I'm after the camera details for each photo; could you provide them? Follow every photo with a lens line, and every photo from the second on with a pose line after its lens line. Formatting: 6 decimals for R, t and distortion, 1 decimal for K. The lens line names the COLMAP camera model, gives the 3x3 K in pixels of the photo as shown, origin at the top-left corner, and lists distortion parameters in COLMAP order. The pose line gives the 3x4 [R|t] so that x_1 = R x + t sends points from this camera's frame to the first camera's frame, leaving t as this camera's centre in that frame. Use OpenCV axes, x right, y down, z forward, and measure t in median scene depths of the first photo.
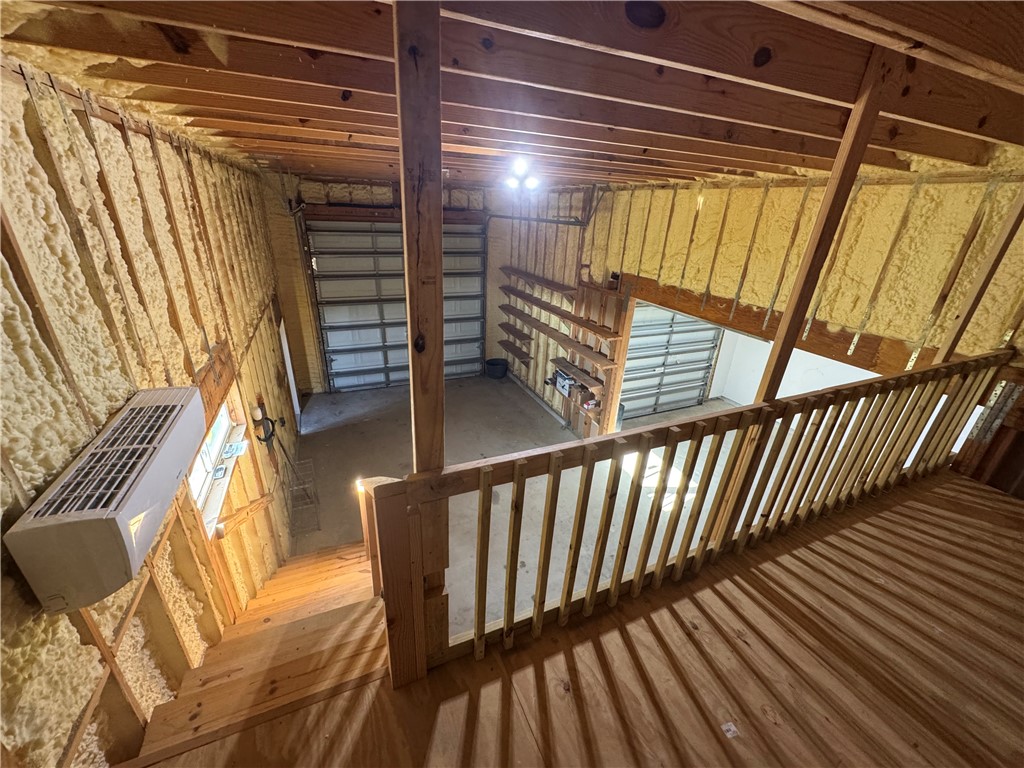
lens RADIAL K [[408.3, 0, 511.4], [0, 408.3, 385.9], [0, 0, 1]] dist [-0.003243, 0.000595]
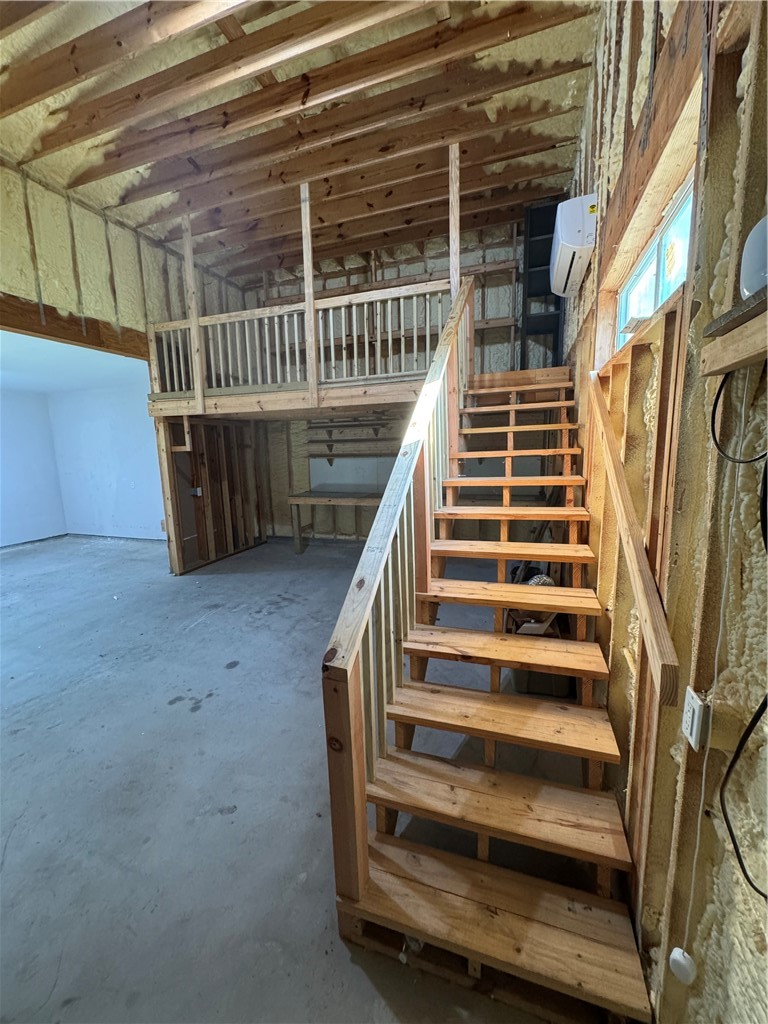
lens RADIAL K [[408.3, 0, 384.0], [0, 408.3, 512.0], [0, 0, 1]] dist [-0.003243, 0.000595]
pose [[-0.734847, -0.128263, 0.665995, -0.461172], [0.271752, 0.844005, 0.462392, 0.031509], [-0.621411, 0.520772, -0.585359, 0.892661]]
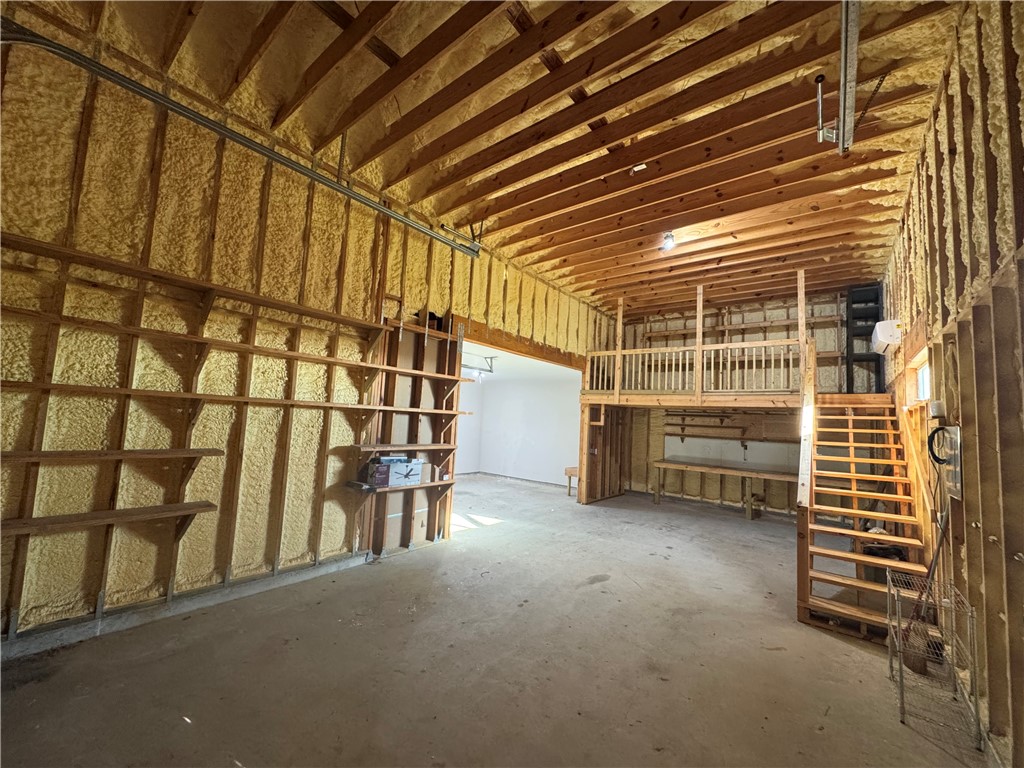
lens RADIAL K [[408.3, 0, 511.4], [0, 408.3, 385.9], [0, 0, 1]] dist [-0.003243, 0.000595]
pose [[-0.463848, 0.011198, 0.885844, -0.680921], [0.293553, 0.945373, 0.141761, -0.227893], [-0.835866, 0.325797, -0.441797, 1.454209]]
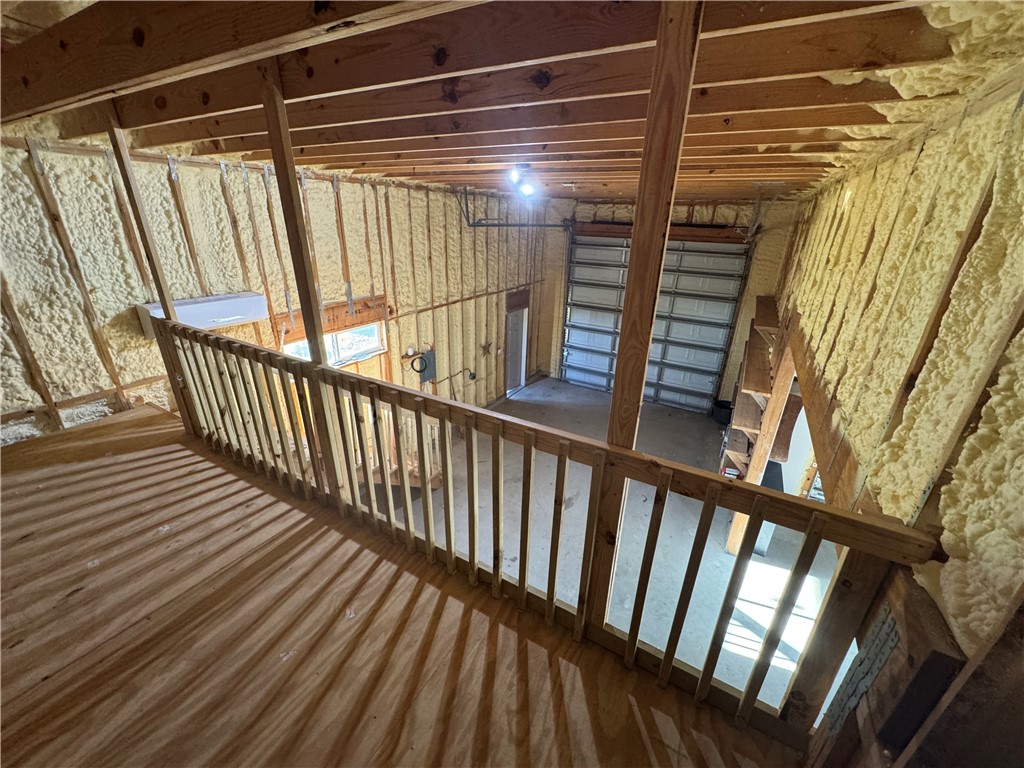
lens RADIAL K [[408.3, 0, 511.4], [0, 408.3, 385.9], [0, 0, 1]] dist [-0.003243, 0.000595]
pose [[0.591625, 0.284665, -0.754285, 0.588715], [-0.326169, 0.940117, 0.098966, -0.061784], [0.737288, 0.187473, 0.649046, 0.219087]]
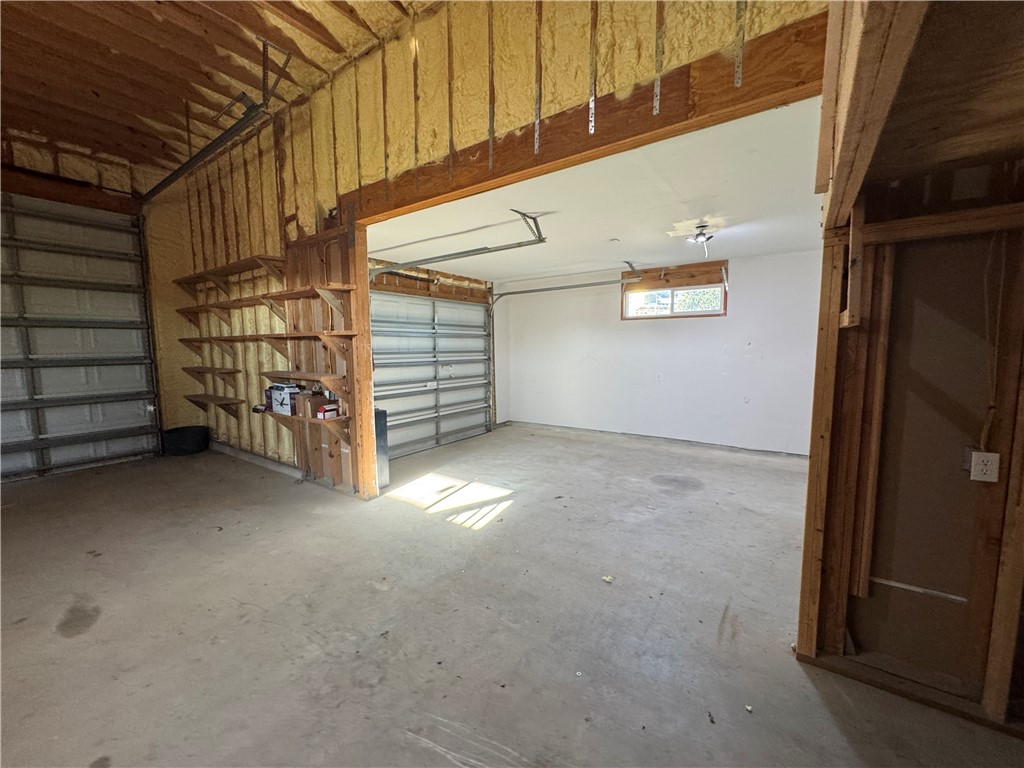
lens RADIAL K [[408.3, 0, 511.4], [0, 408.3, 385.9], [0, 0, 1]] dist [-0.003243, 0.000595]
pose [[0.857315, -0.099858, 0.505015, 0.151769], [0.247267, 0.940310, -0.233831, 0.271527], [-0.451520, 0.325340, 0.830833, 0.431817]]
